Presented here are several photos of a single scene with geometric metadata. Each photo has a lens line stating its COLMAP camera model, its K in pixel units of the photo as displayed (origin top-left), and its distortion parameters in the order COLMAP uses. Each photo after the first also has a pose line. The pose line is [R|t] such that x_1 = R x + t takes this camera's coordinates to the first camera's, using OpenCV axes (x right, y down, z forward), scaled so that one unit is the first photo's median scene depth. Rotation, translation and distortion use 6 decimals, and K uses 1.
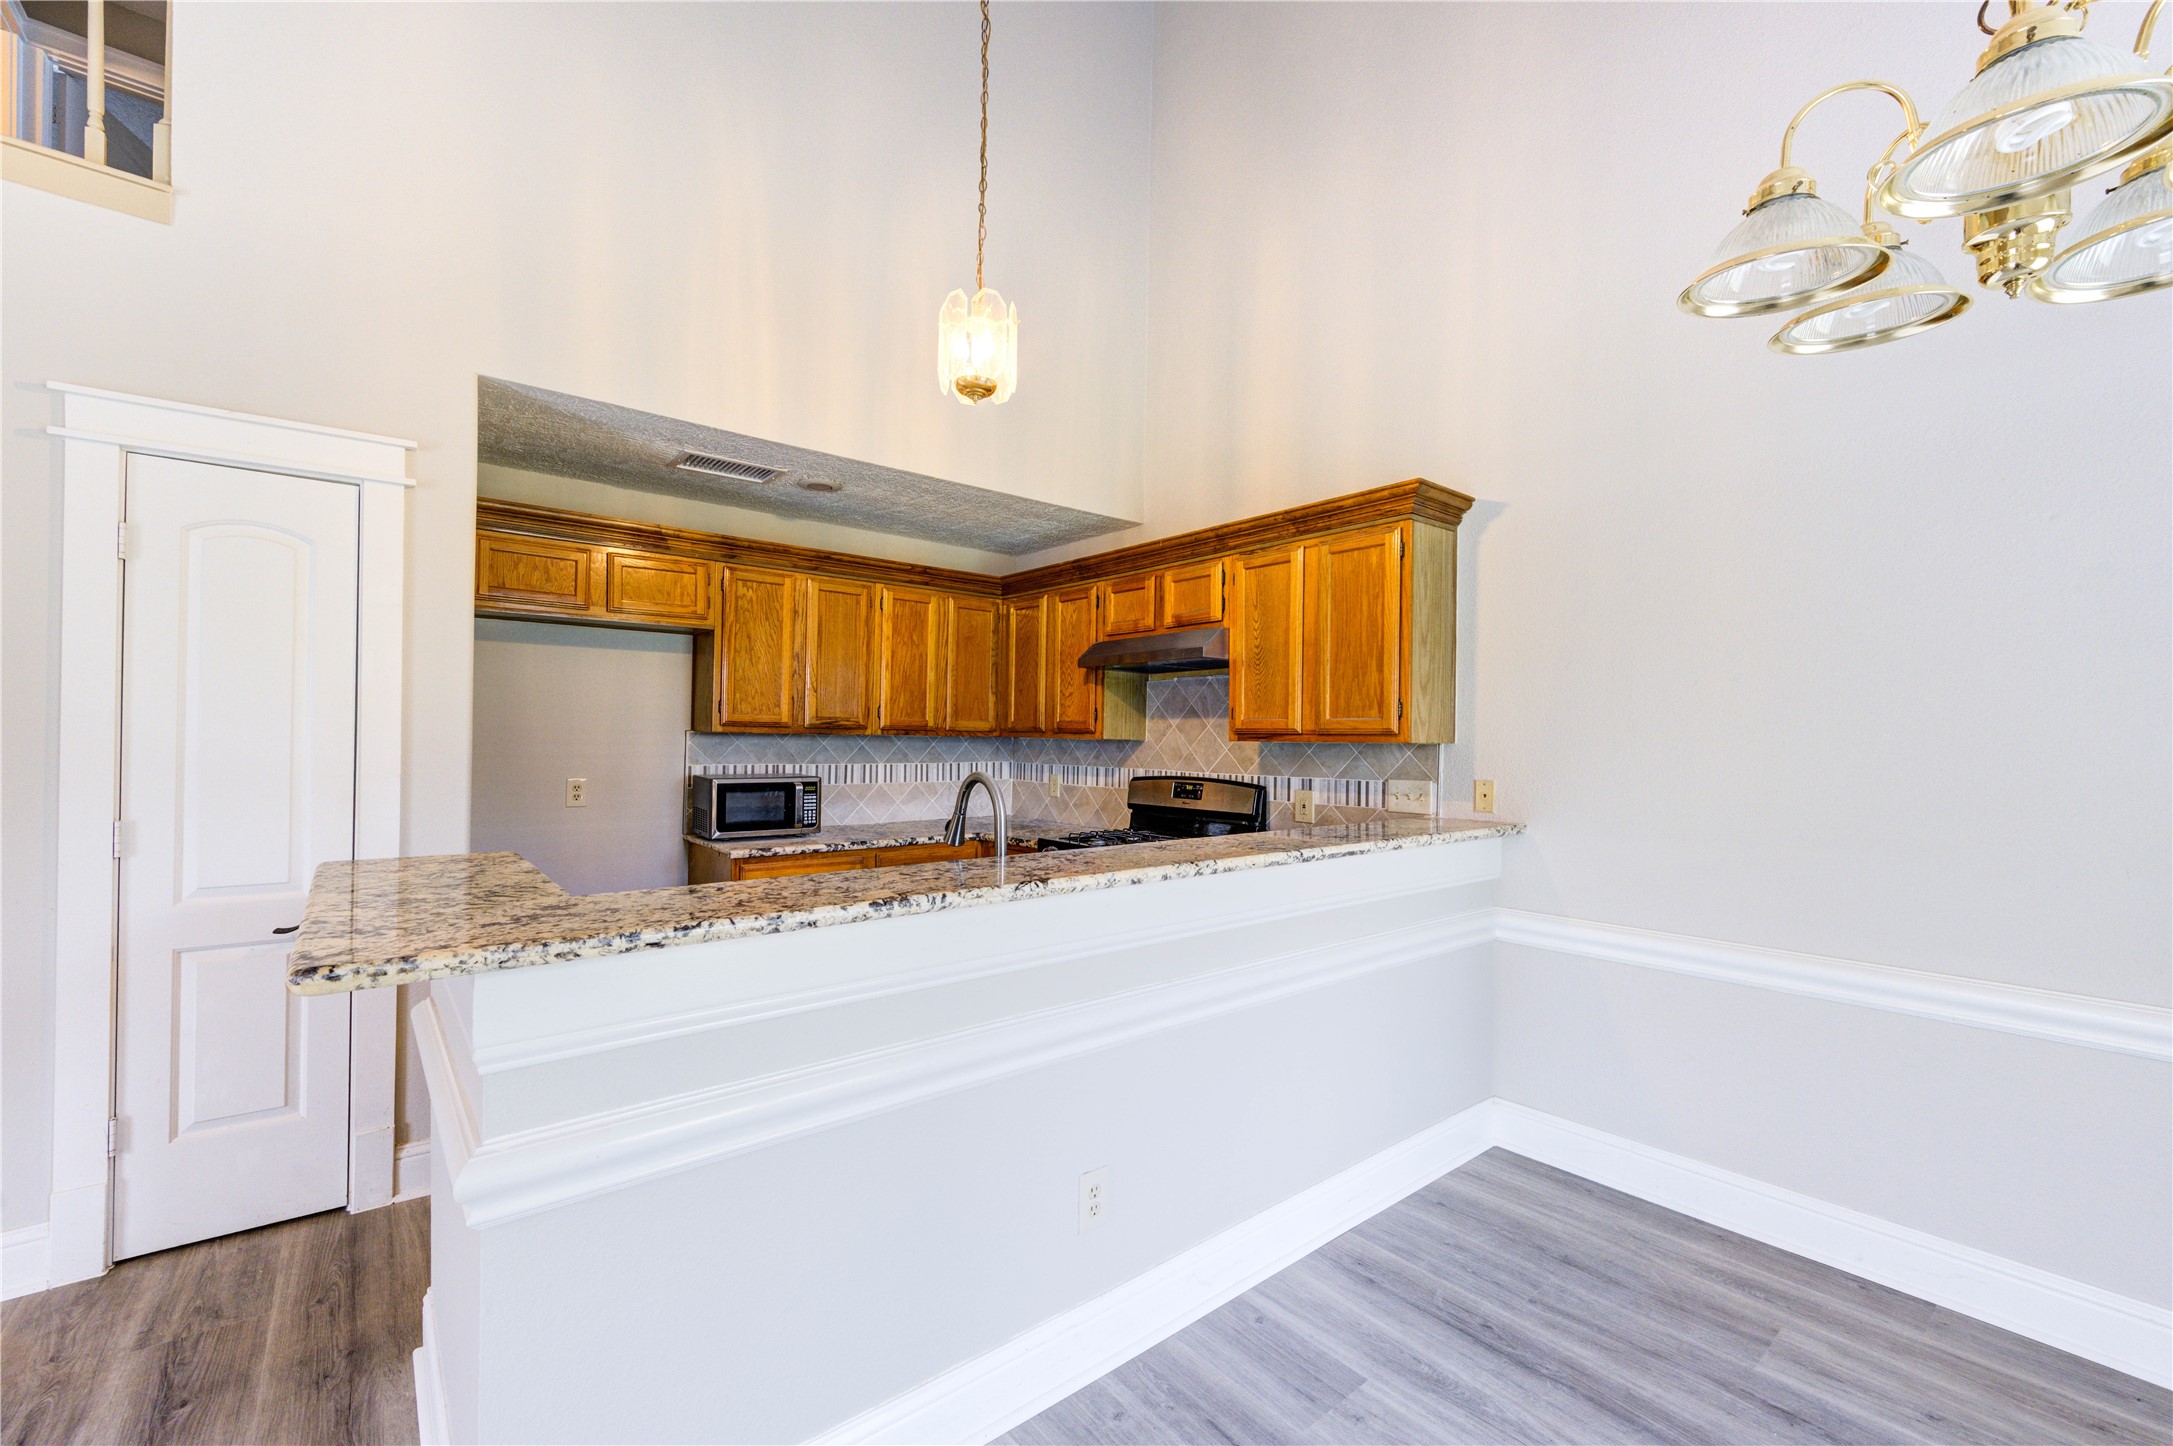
lens RADIAL K [[873.0, 0, 1040.2], [0, 873.0, 738.8], [0, 0, 1]] dist [0.001857, -0.000219]
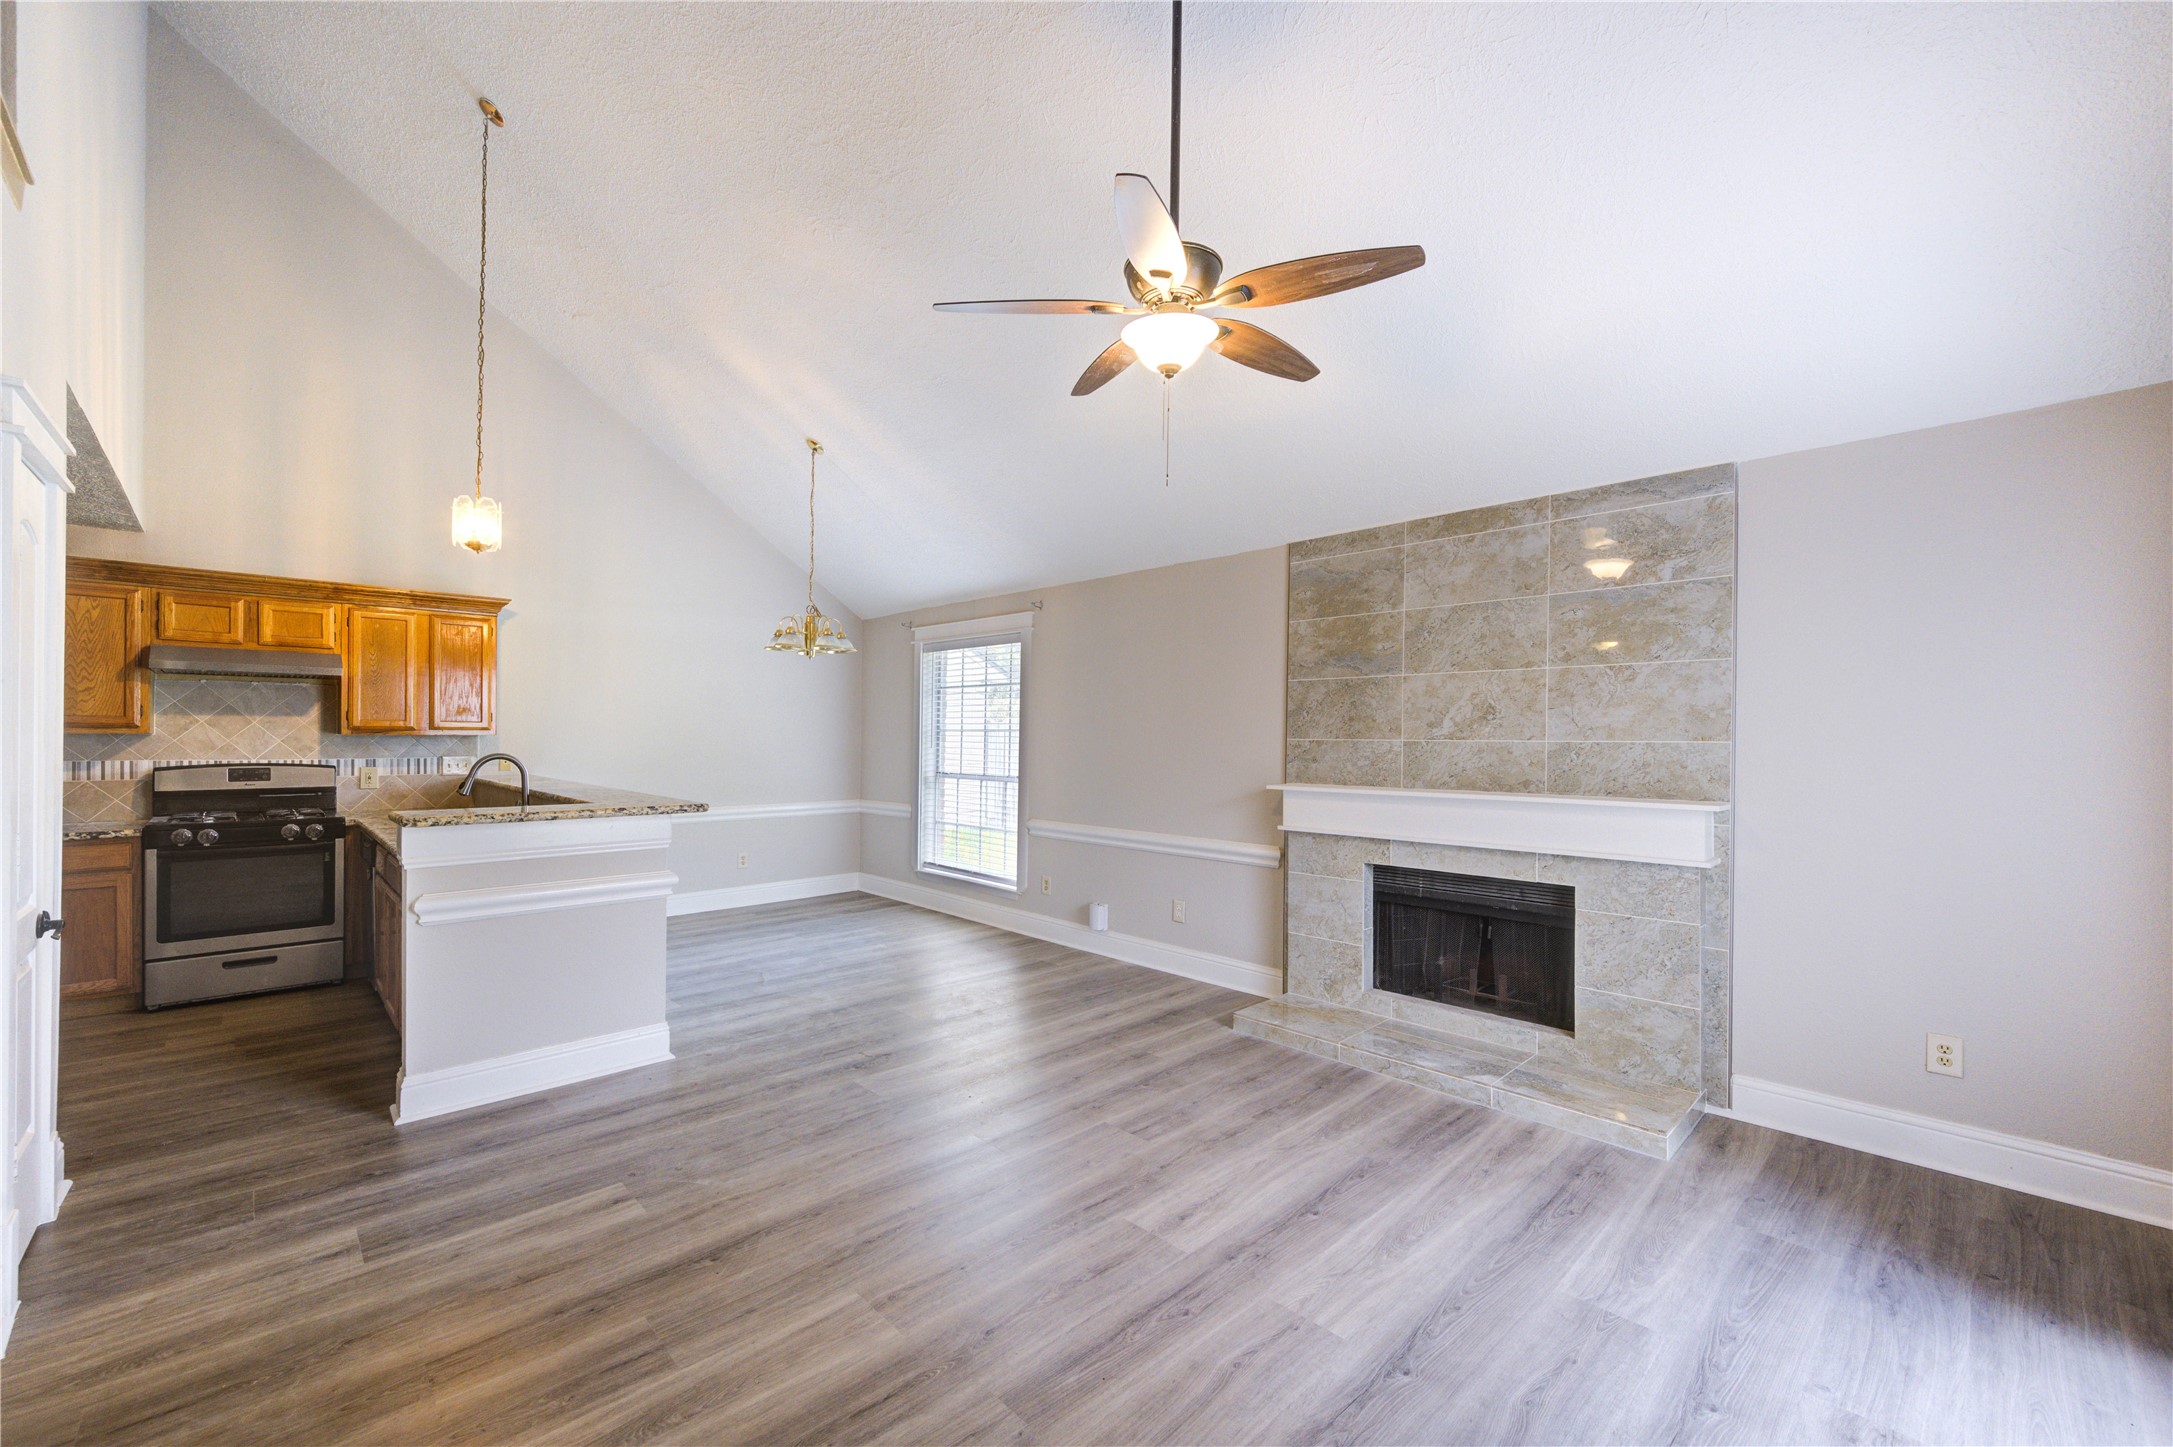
lens RADIAL K [[873.8, 0, 1055.6], [0, 873.8, 737.6], [0, 0, 1]] dist [-0.005650, -0.000059]
pose [[-0.089157, -0.014477, 0.995912, -1.190032], [-0.007320, 0.999877, 0.013879, -0.018842], [-0.995991, -0.006052, -0.089252, -0.030456]]
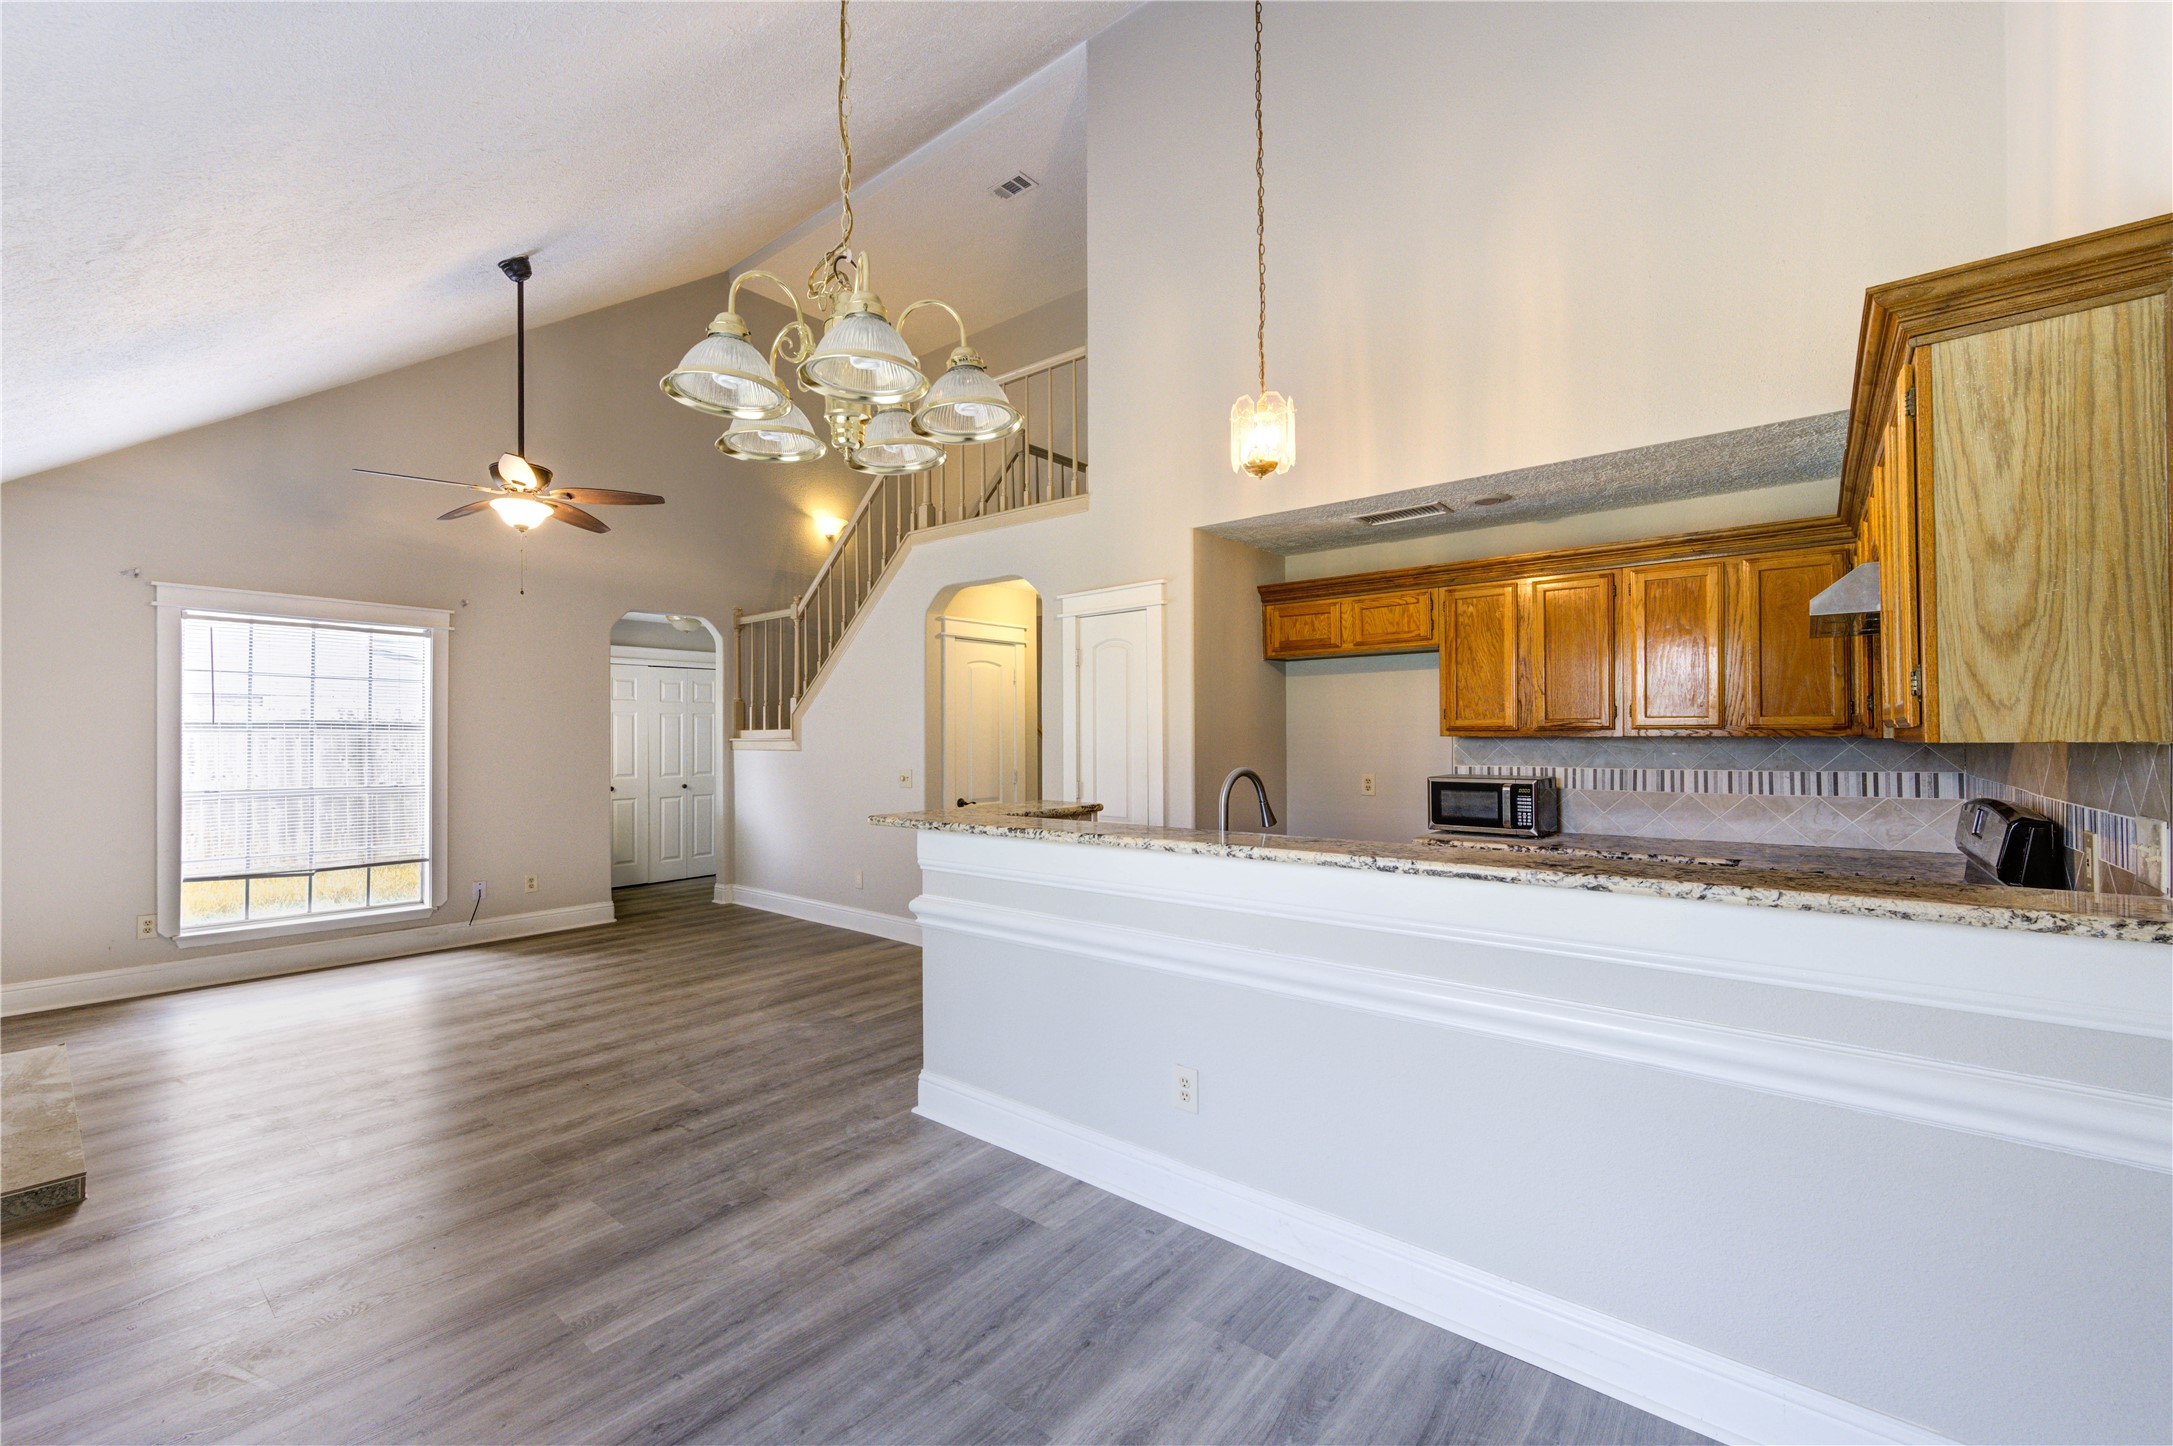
lens RADIAL K [[887.2, 0, 1023.0], [0, 887.2, 727.1], [0, 0, 1]] dist [0.000378, -0.000251]
pose [[0.186900, -0.023801, -0.982091, 0.660623], [0.006910, 0.999714, -0.022913, 0.002593], [0.982355, -0.002503, 0.187011, 0.245738]]
